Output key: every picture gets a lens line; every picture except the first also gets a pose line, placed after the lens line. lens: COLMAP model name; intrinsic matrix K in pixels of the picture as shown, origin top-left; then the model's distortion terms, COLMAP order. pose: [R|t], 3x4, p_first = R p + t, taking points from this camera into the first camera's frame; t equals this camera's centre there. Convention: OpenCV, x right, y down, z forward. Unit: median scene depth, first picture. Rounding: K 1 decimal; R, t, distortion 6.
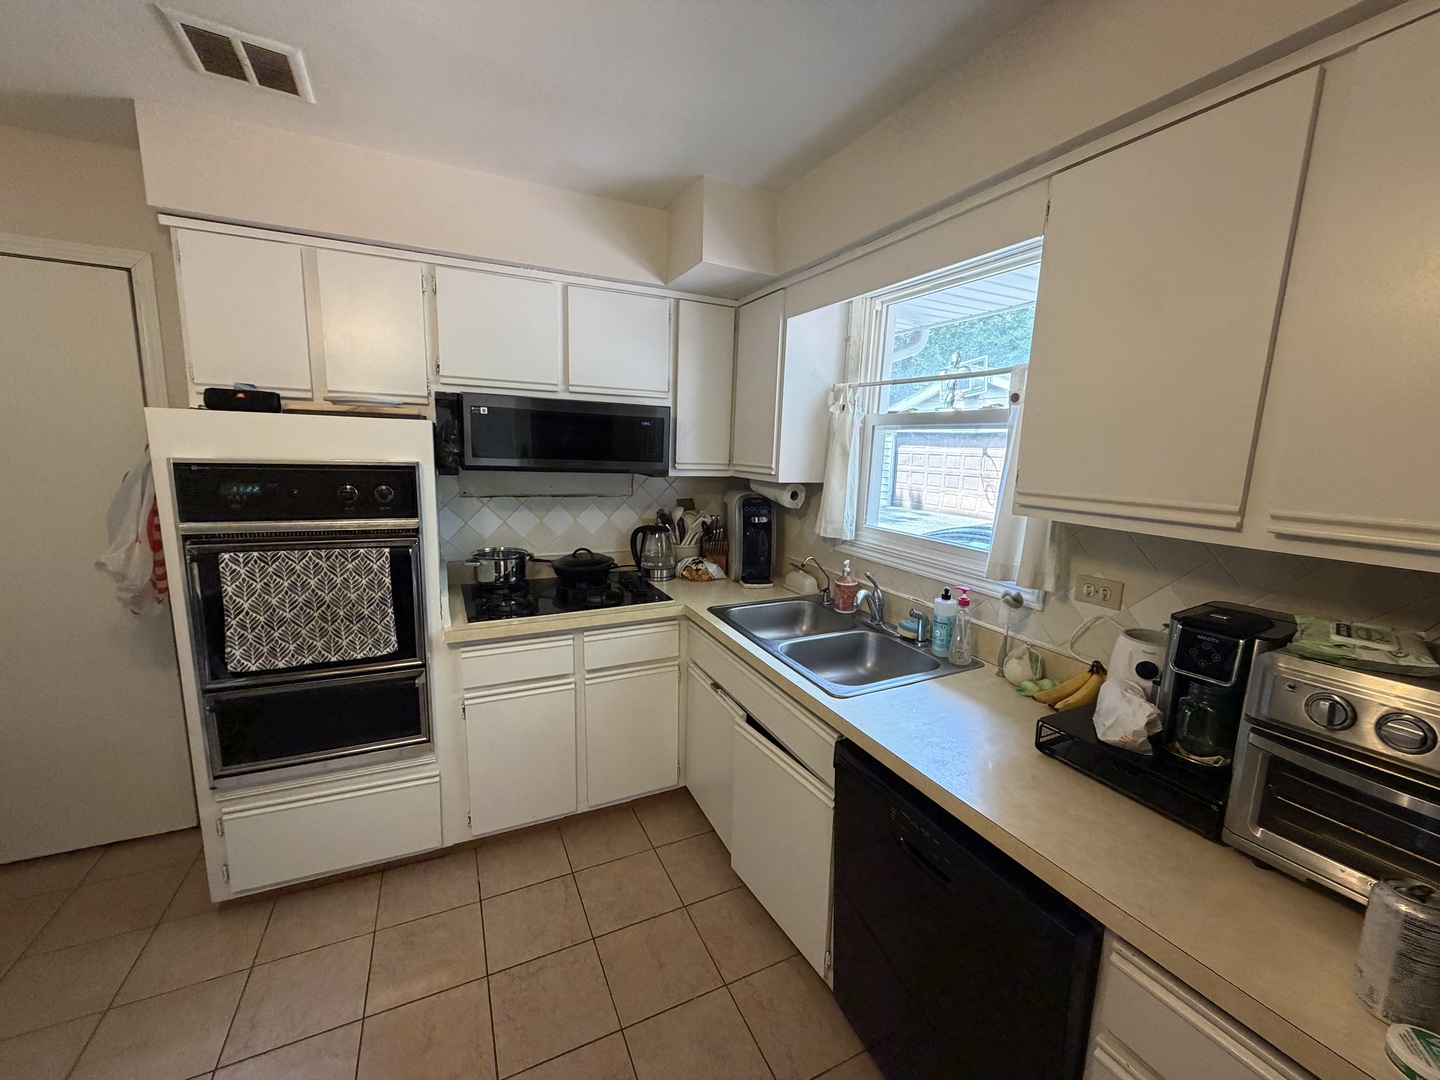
lens RADIAL K [[572.4, 0, 719.8], [0, 572.4, 538.5], [0, 0, 1]] dist [-0.002916, -0.000237]
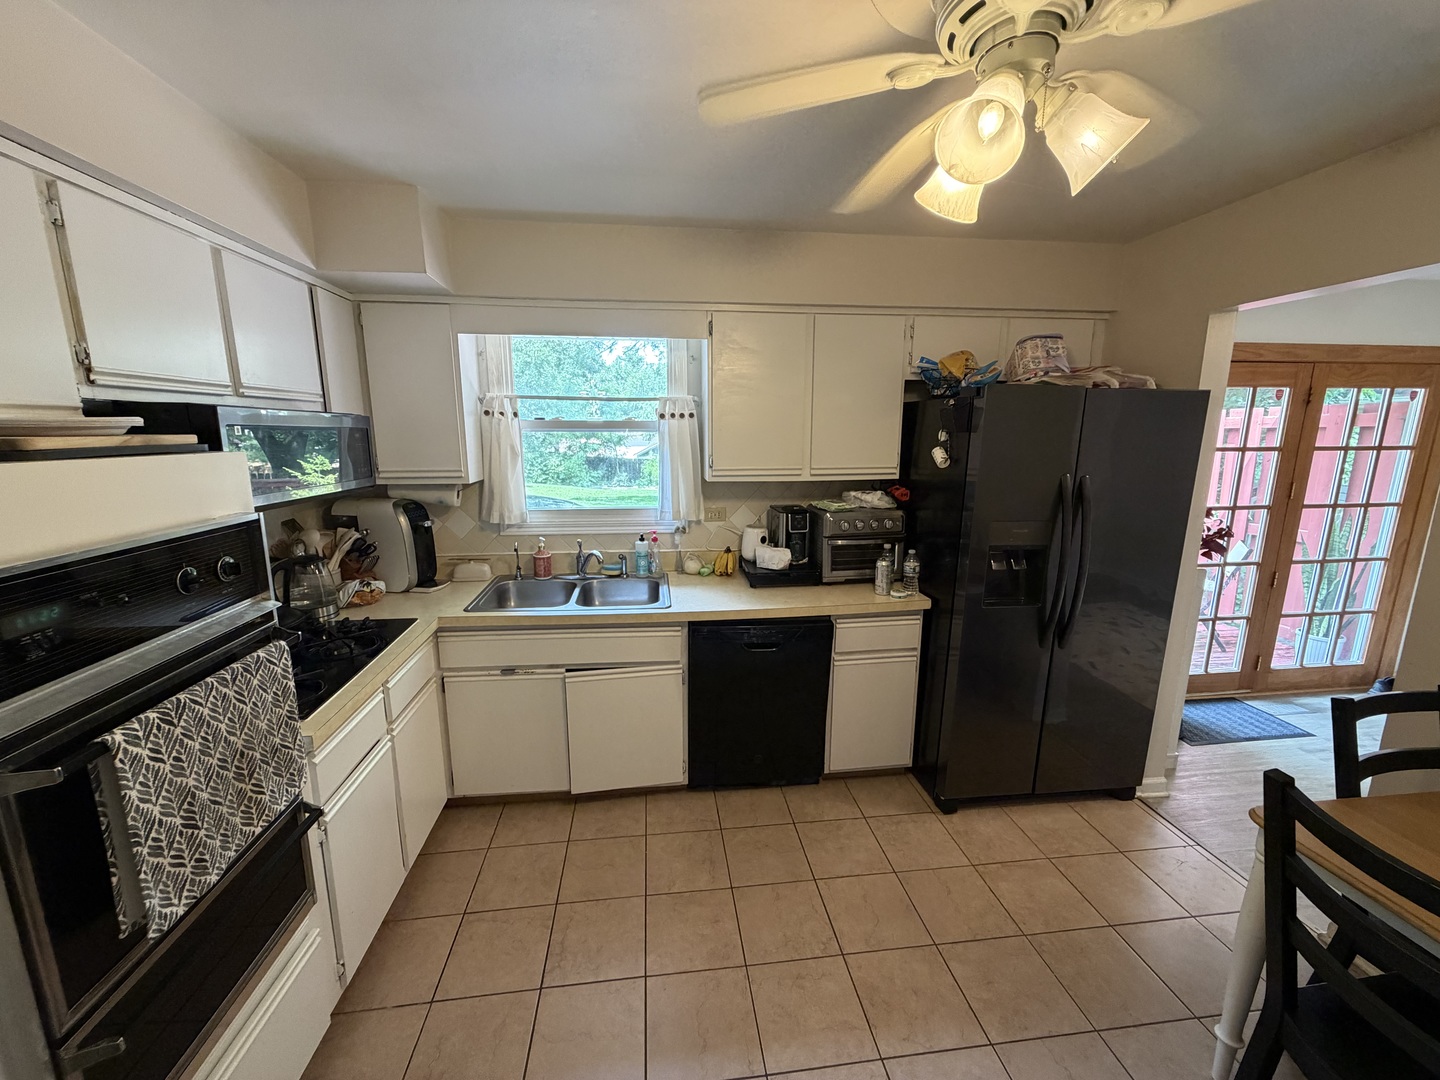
lens RADIAL K [[572.4, 0, 718.1], [0, 572.4, 536.1], [0, 0, 1]] dist [-0.002916, -0.000237]
pose [[0.324796, -0.206773, 0.922905, -1.043597], [0.159523, 0.973805, 0.162036, -0.136744], [-0.932234, 0.094596, 0.349273, 0.256403]]
